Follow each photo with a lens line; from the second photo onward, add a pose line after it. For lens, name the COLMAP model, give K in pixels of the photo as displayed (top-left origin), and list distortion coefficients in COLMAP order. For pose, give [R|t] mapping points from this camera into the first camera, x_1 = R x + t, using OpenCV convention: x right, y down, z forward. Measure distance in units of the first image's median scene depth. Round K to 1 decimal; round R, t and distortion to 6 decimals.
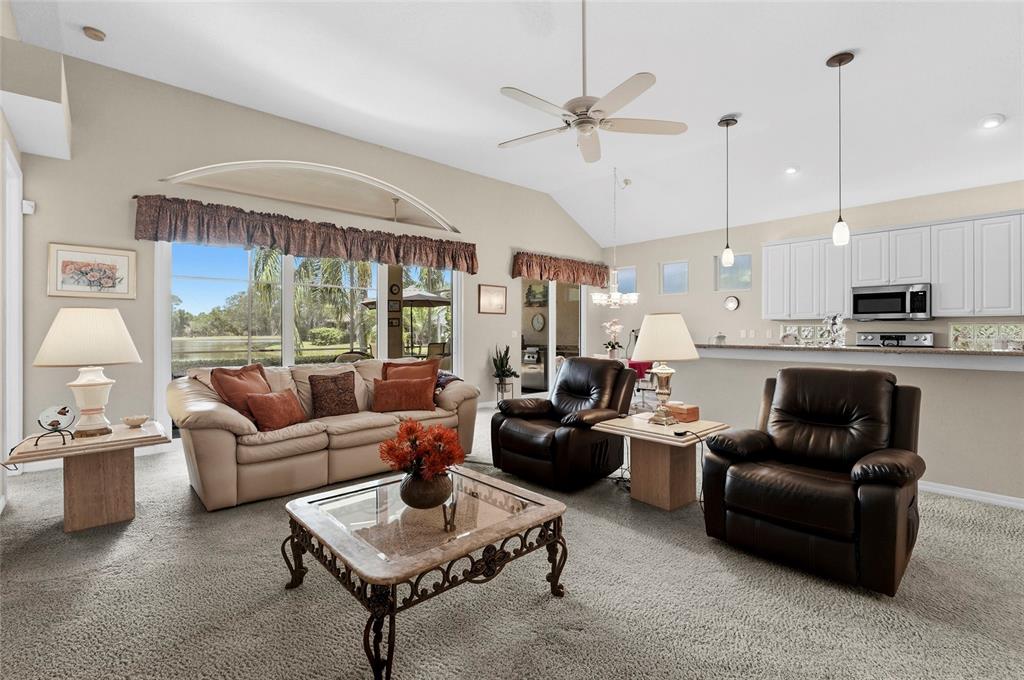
lens RADIAL K [[464.0, 0, 518.8], [0, 464.0, 330.0], [0, 0, 1]] dist [-0.001180, 0.000143]
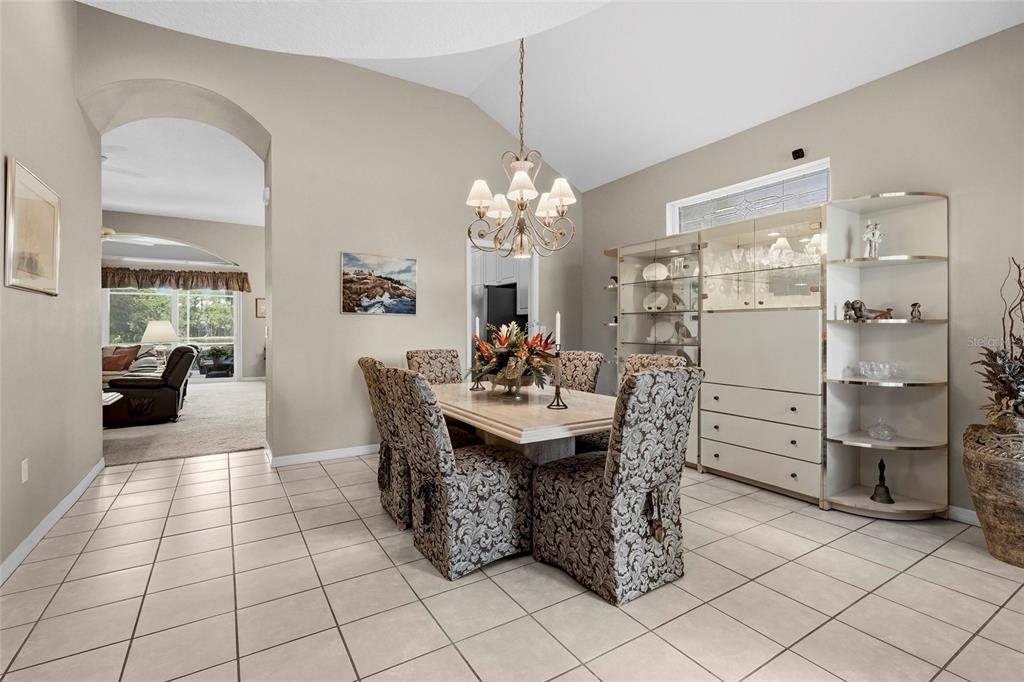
lens RADIAL K [[475.0, 0, 528.6], [0, 475.0, 327.1], [0, 0, 1]] dist [0.000258, 0.000255]
pose [[0.985564, -0.003413, -0.169268, 1.291197], [0.002798, 0.999989, -0.003871, 0.004965], [0.169279, 0.003341, 0.985563, -0.469703]]
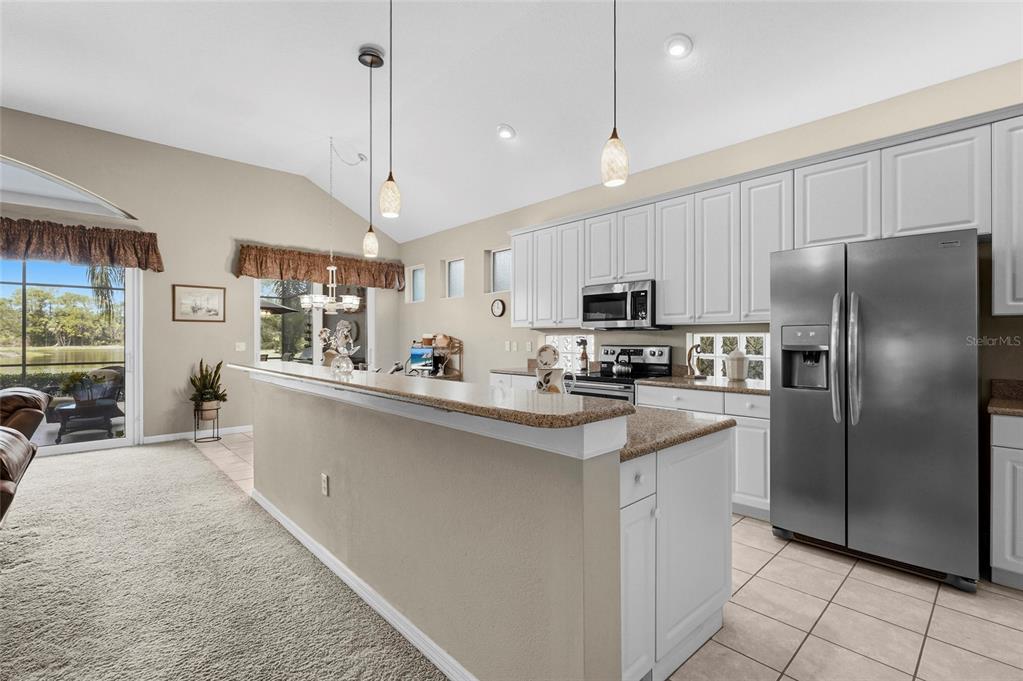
lens RADIAL K [[463.6, 0, 514.7], [0, 463.6, 337.9], [0, 0, 1]] dist [-0.000386, 0.000308]
pose [[0.999907, -0.002252, 0.013469, 0.598172], [0.002223, 0.999995, 0.002196, -0.009156], [-0.013474, -0.002166, 0.999907, 0.237132]]
